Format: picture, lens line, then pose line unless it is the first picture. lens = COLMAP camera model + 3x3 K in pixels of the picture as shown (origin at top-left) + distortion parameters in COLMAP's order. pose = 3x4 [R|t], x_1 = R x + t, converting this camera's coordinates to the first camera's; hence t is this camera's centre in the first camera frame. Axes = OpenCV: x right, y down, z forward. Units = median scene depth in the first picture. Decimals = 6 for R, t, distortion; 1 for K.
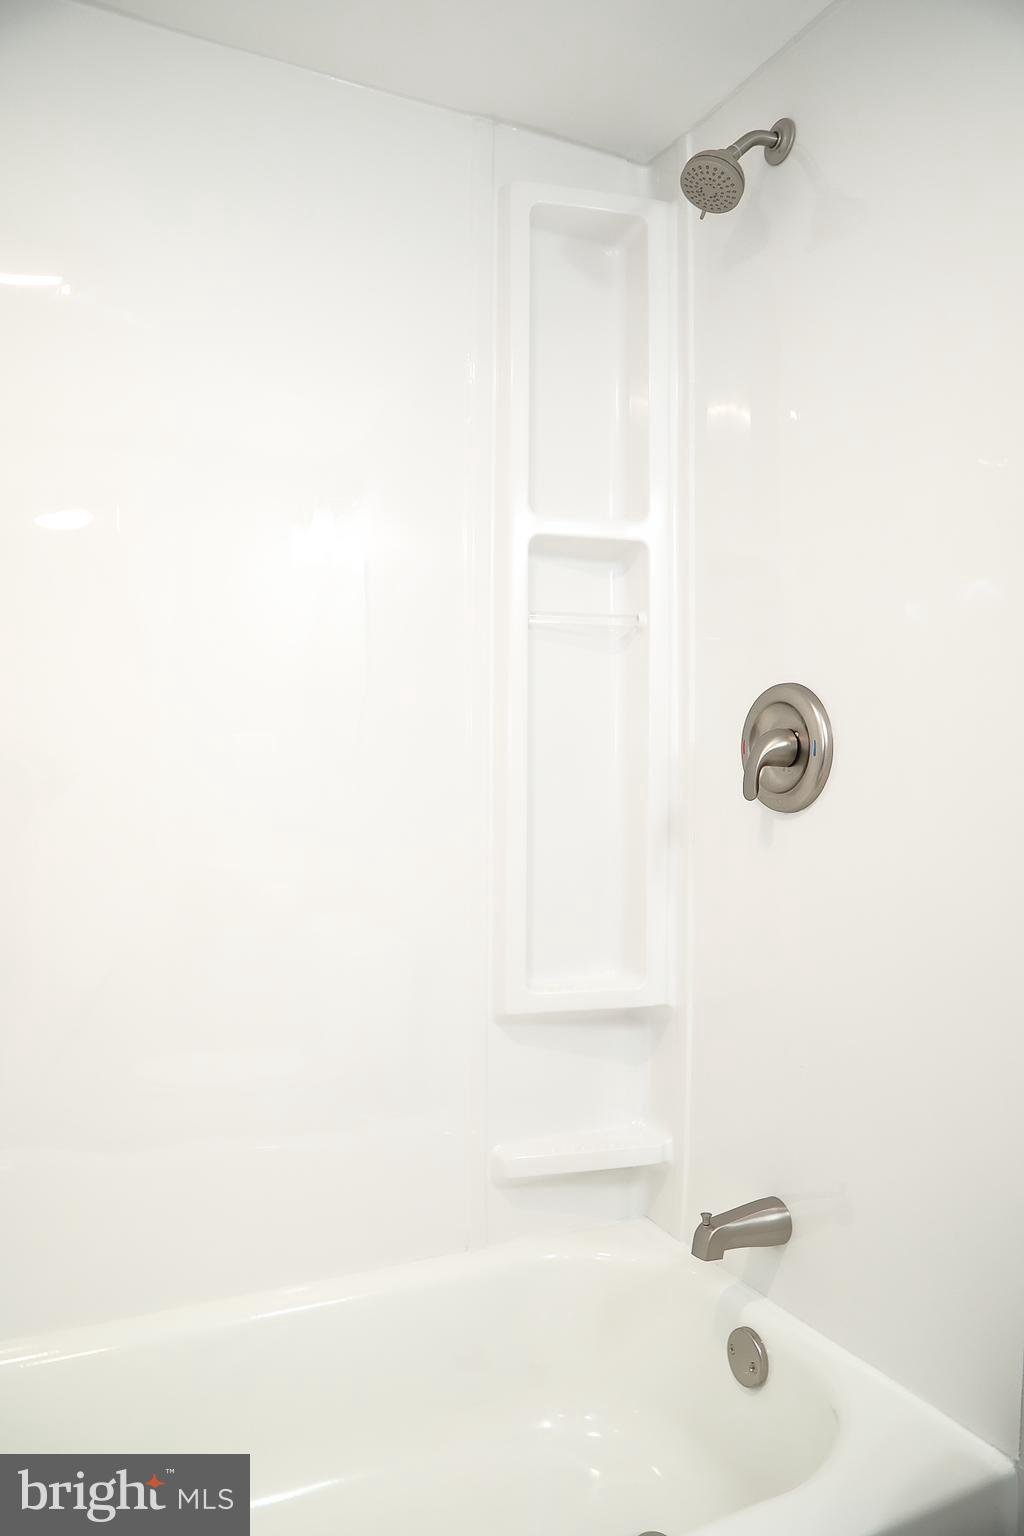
lens RADIAL K [[1049.0, 0, 501.8], [0, 1049.0, 758.0], [0, 0, 1]] dist [-0.118054, 0.061016]
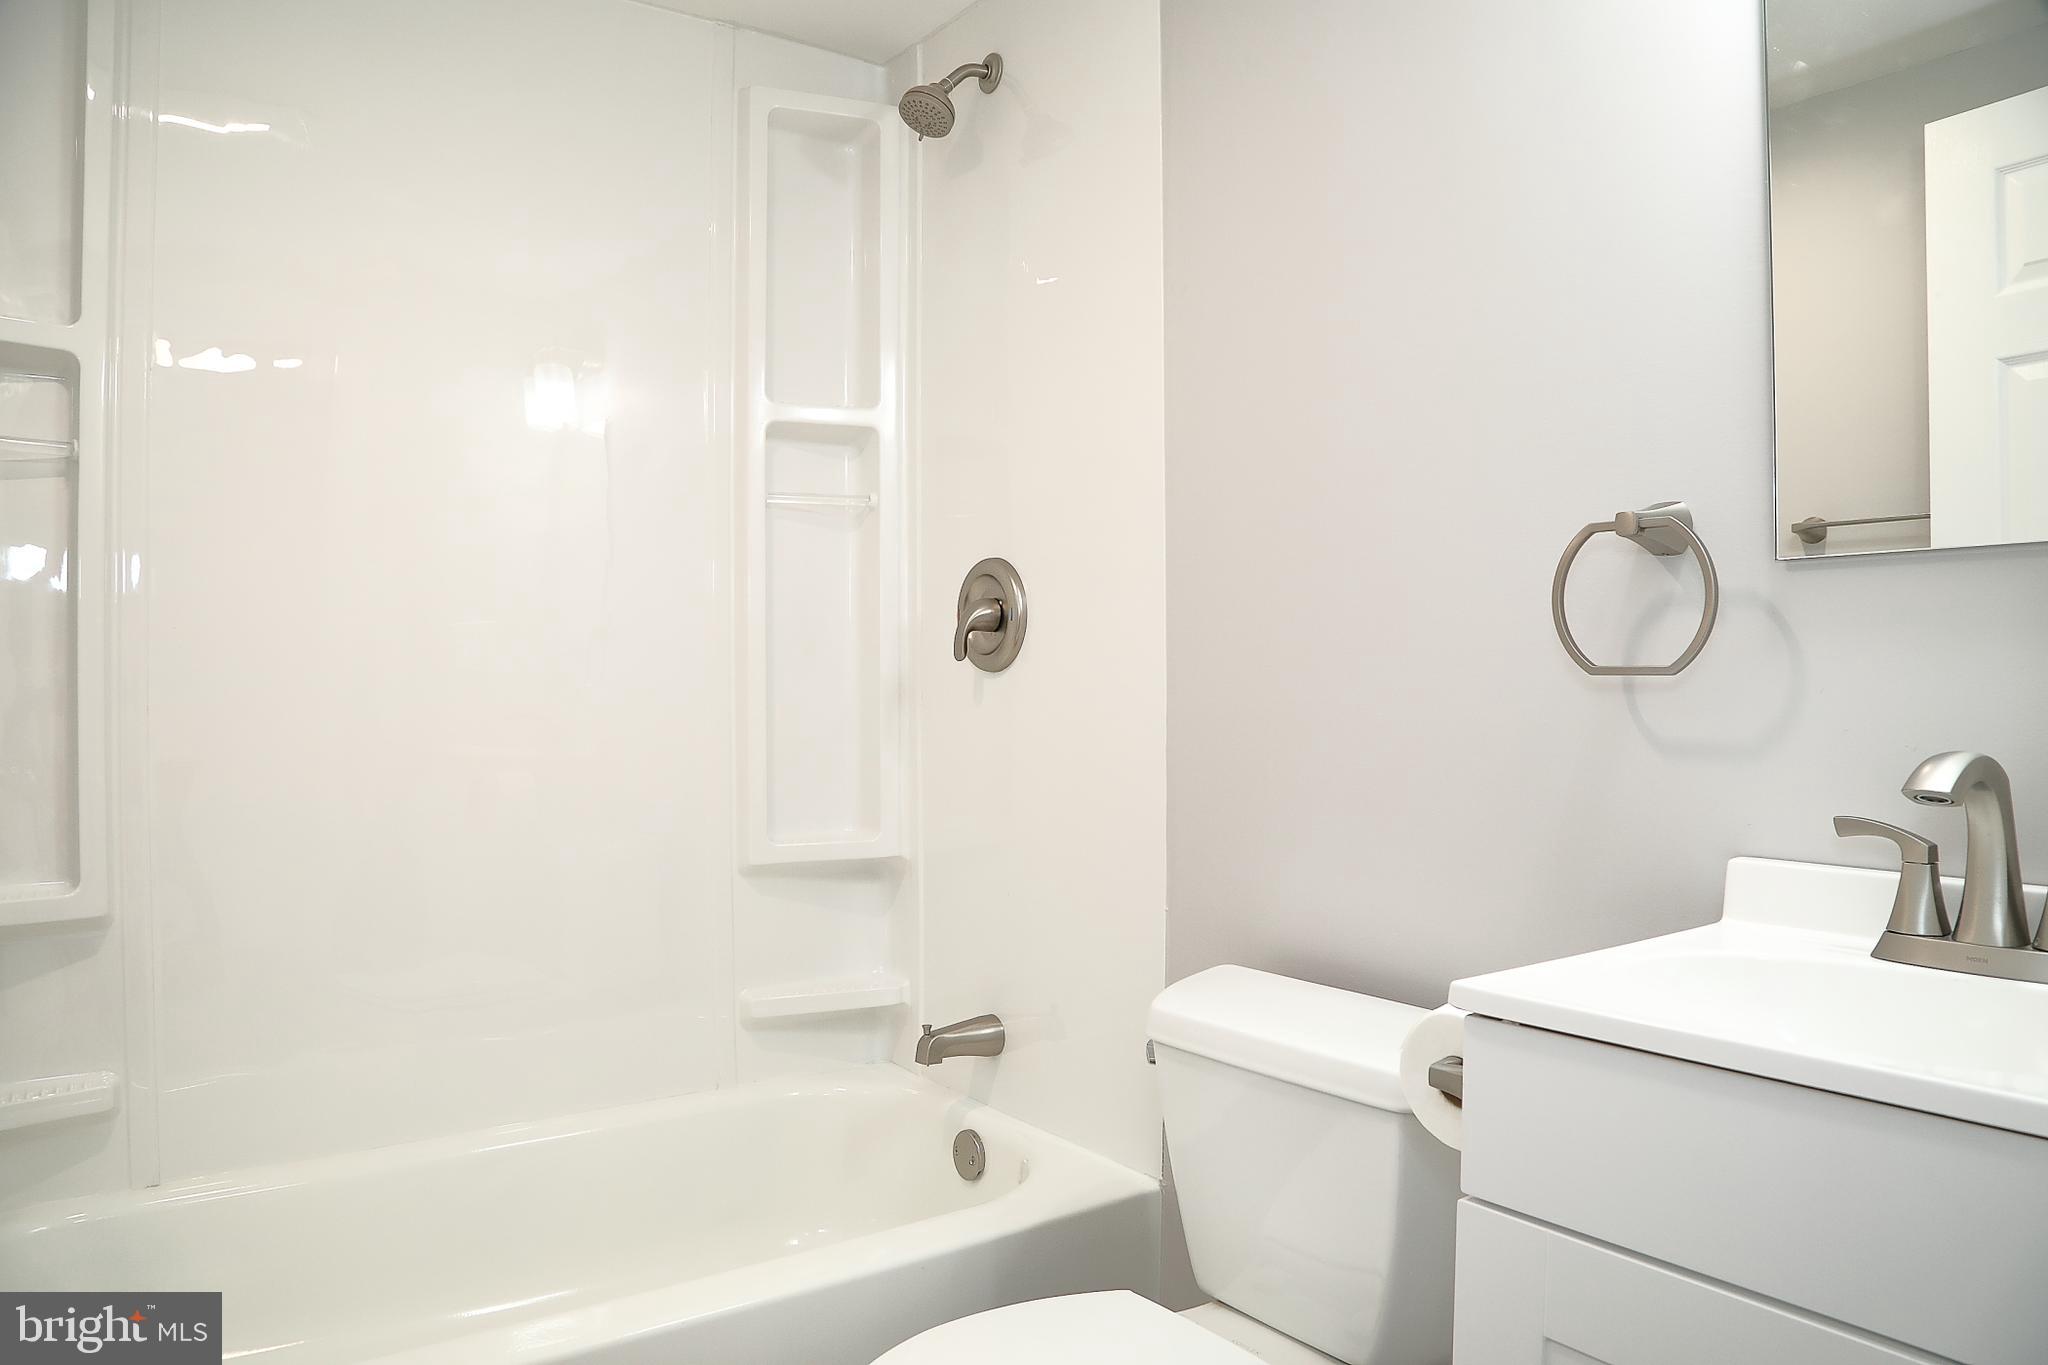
lens RADIAL K [[1398.6, 0, 1017.9], [0, 1398.6, 695.7], [0, 0, 1]] dist [-0.118054, 0.061016]
pose [[0.986431, -0.011358, 0.163786, 0.044785], [0.007348, 0.999659, 0.025067, 0.036244], [-0.164015, -0.023523, 0.986177, -0.467957]]
